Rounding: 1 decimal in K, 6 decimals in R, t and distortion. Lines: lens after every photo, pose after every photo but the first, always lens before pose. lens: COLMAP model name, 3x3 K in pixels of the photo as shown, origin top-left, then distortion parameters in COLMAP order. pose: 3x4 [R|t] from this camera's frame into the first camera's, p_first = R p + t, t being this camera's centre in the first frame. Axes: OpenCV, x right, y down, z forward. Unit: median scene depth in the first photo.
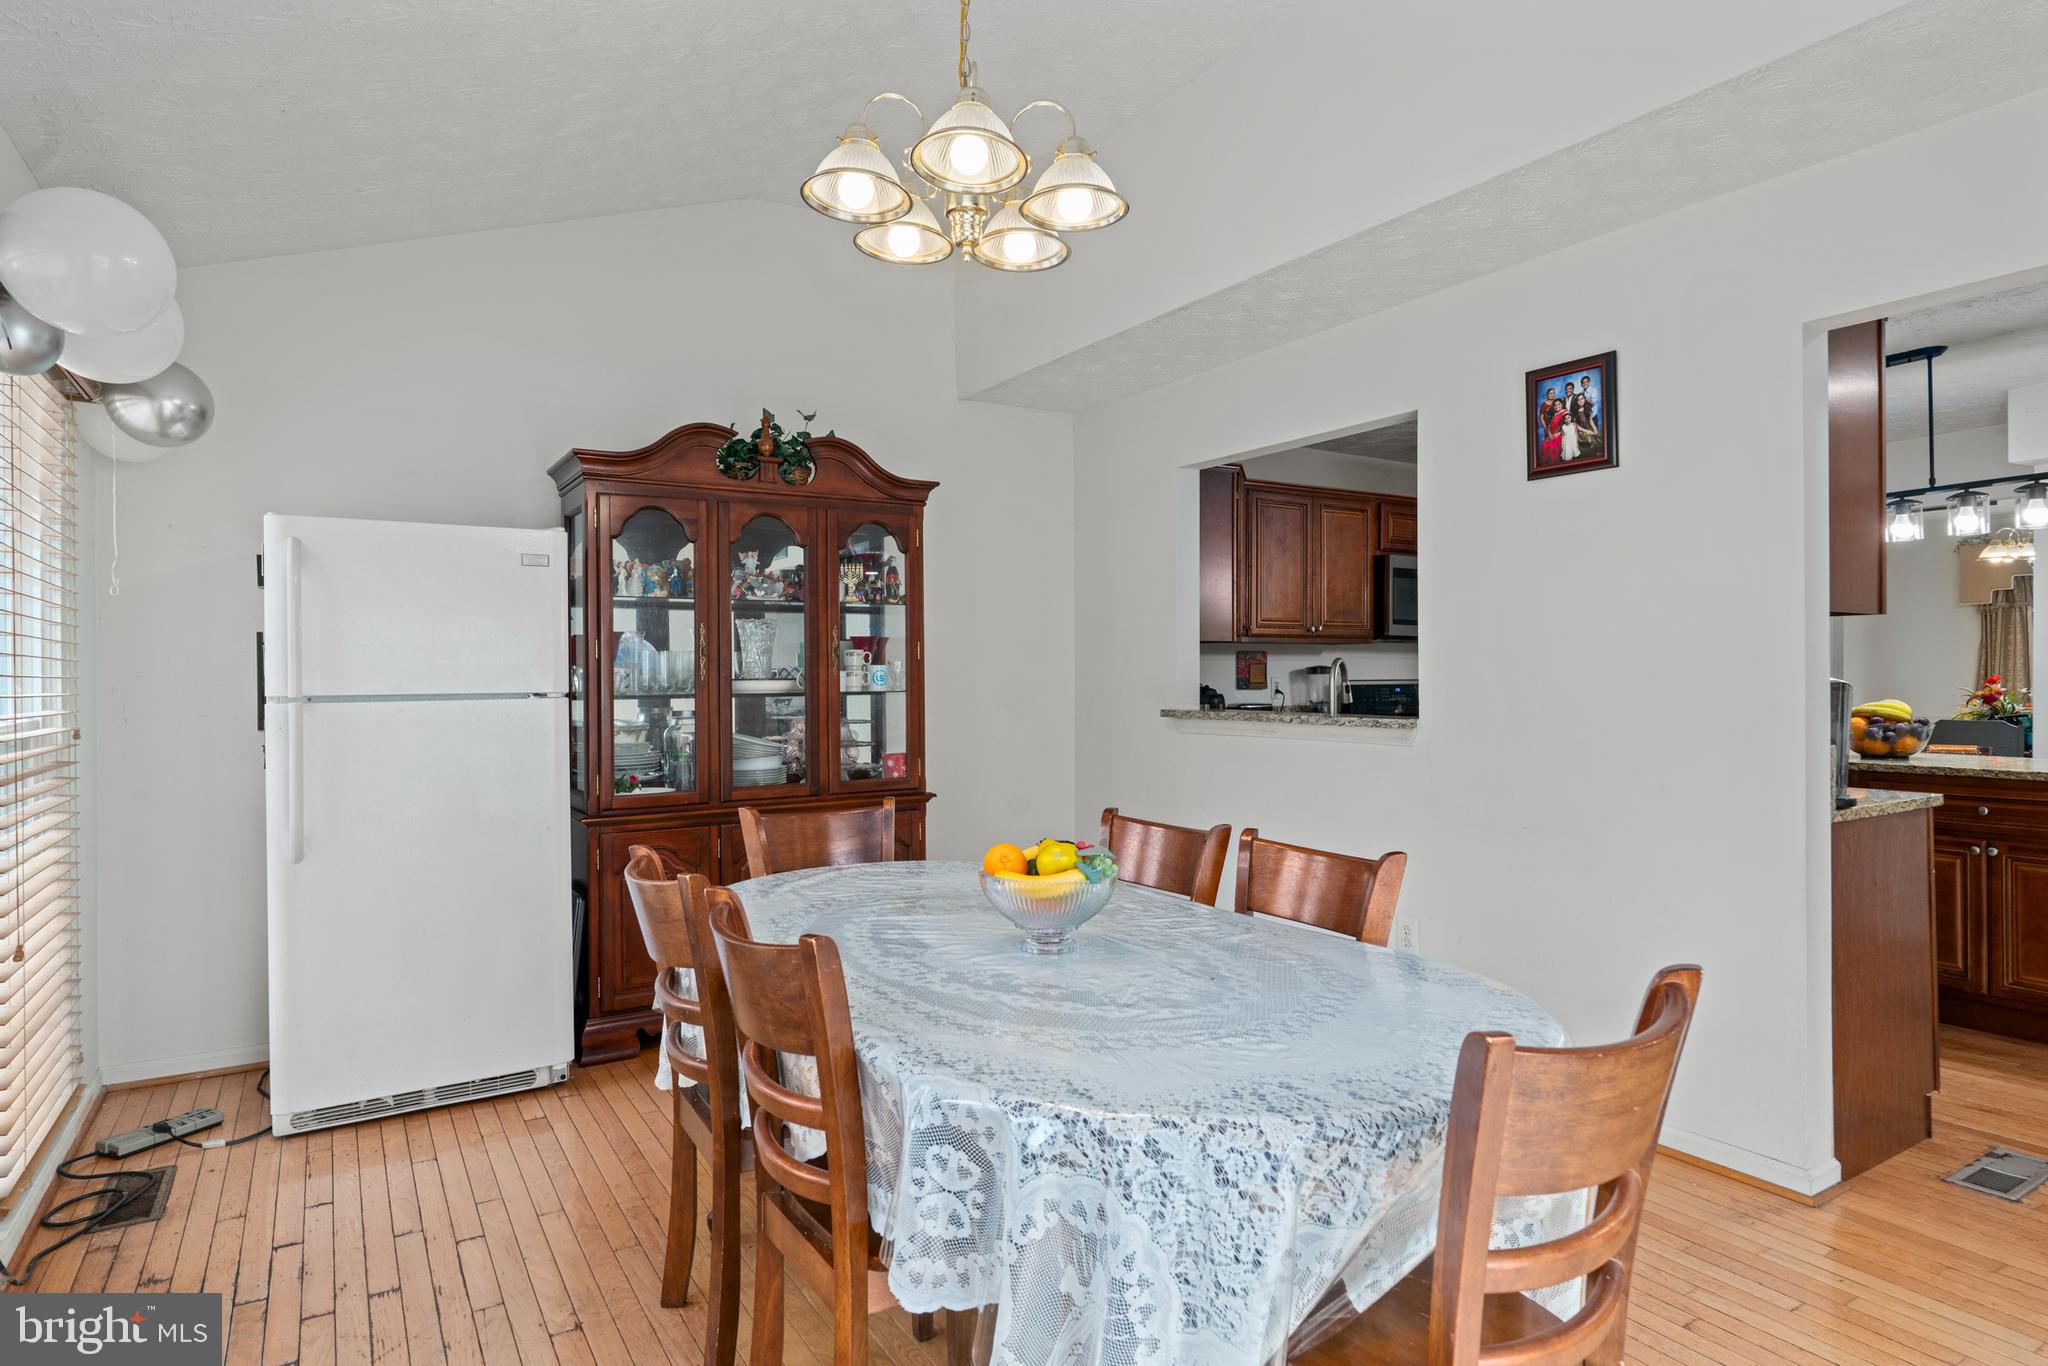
lens RADIAL K [[1158.6, 0, 1027.5], [0, 1158.6, 676.3], [0, 0, 1]] dist [0.001909, -0.000825]
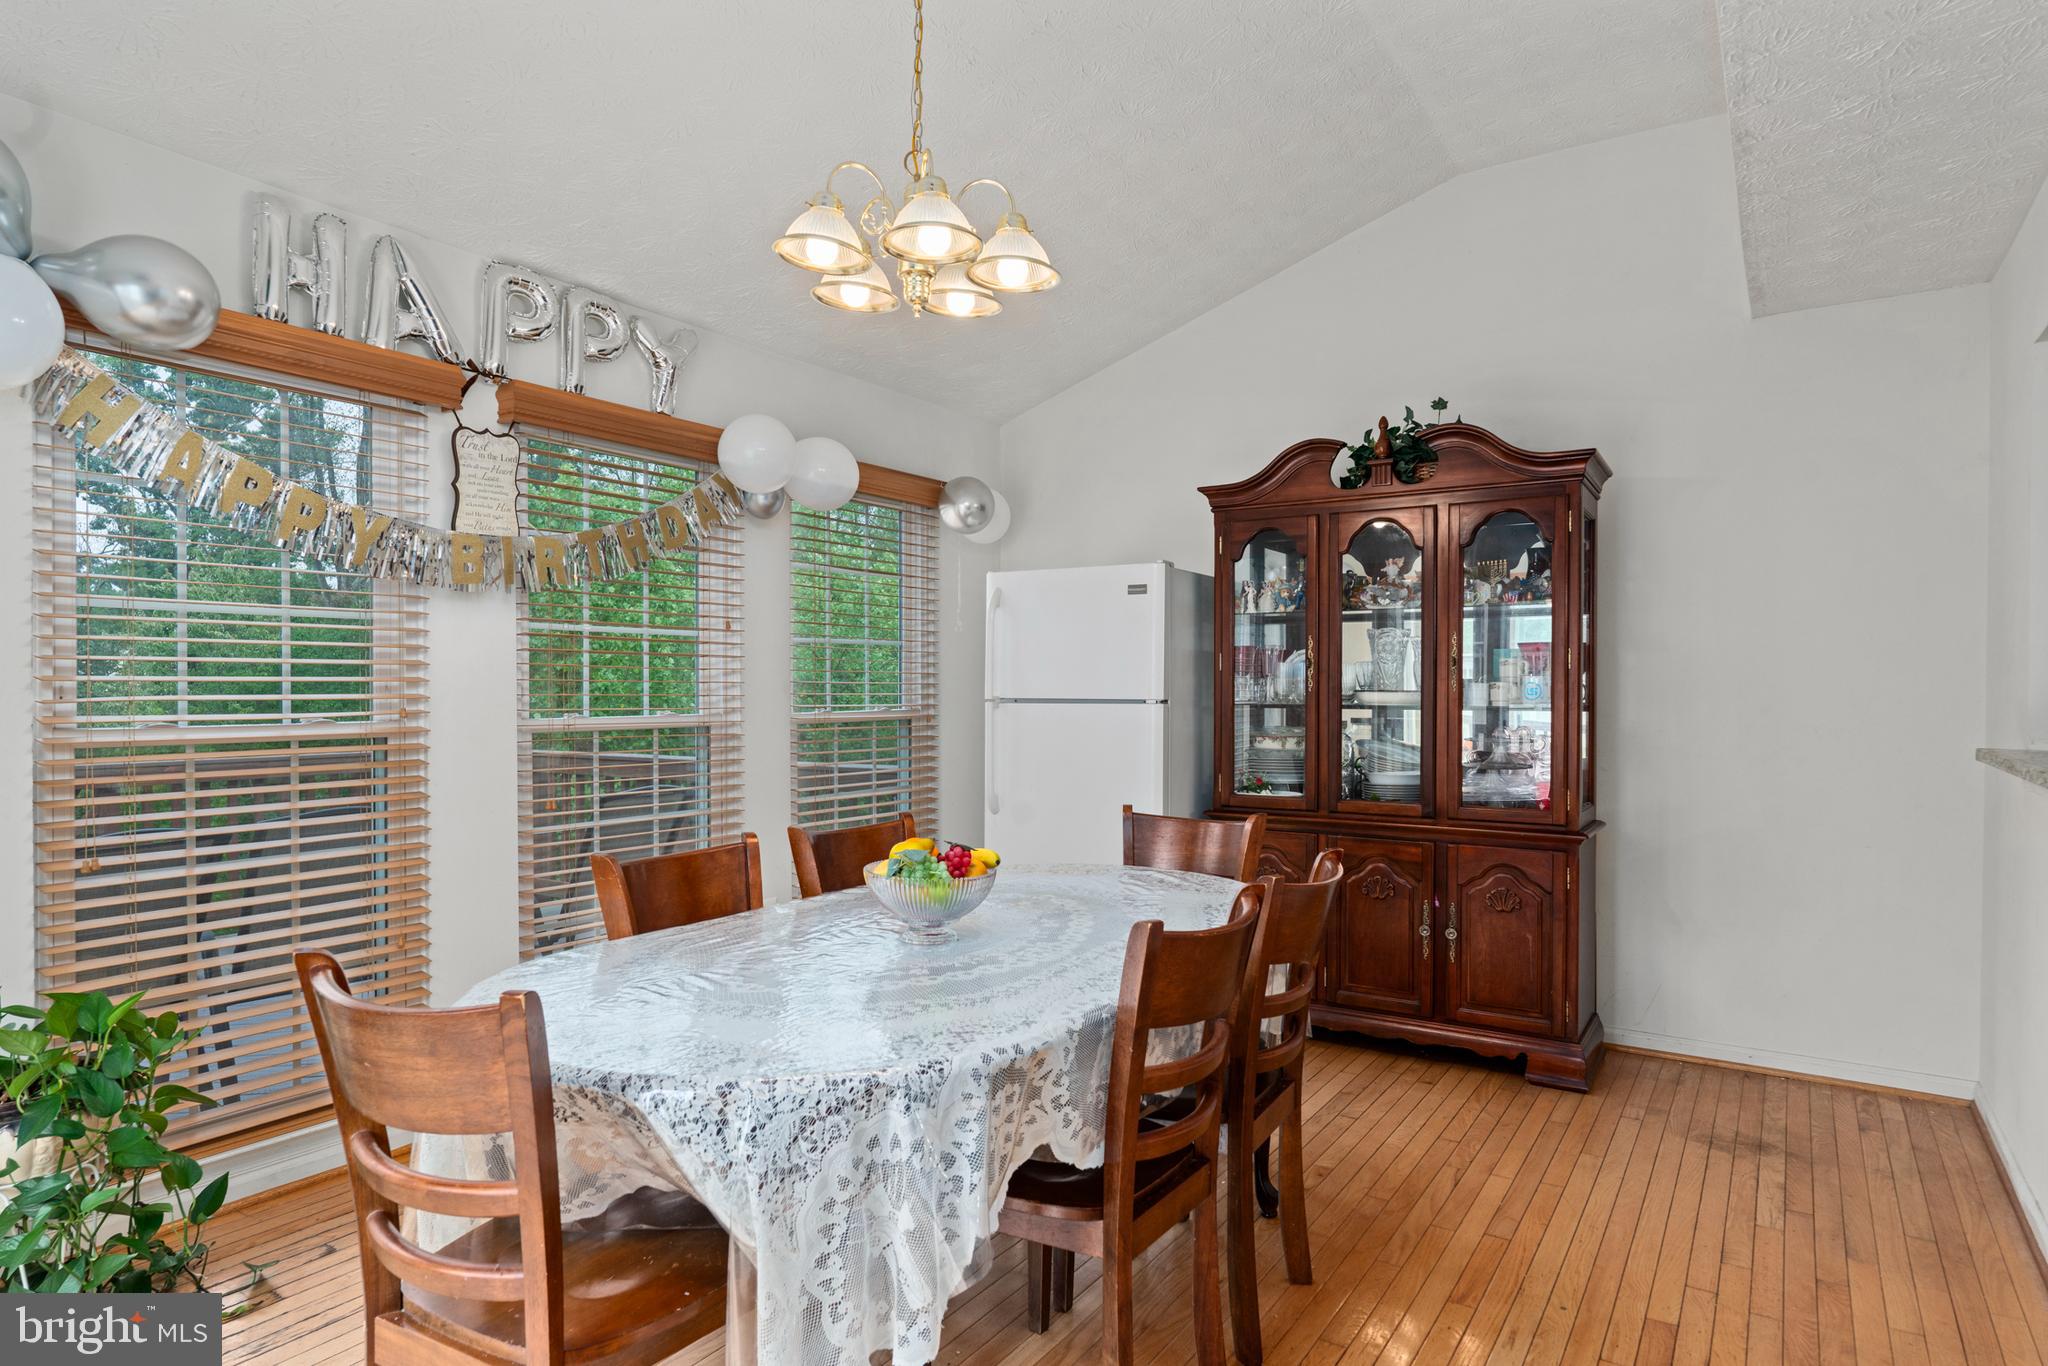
lens RADIAL K [[1158.6, 0, 1023.1], [0, 1158.6, 688.7], [0, 0, 1]] dist [0.001909, -0.000825]
pose [[0.420013, 0.010566, -0.907456, 0.502866], [-0.007952, 0.999937, 0.007963, -0.004221], [0.907483, 0.003871, 0.420071, 0.312180]]
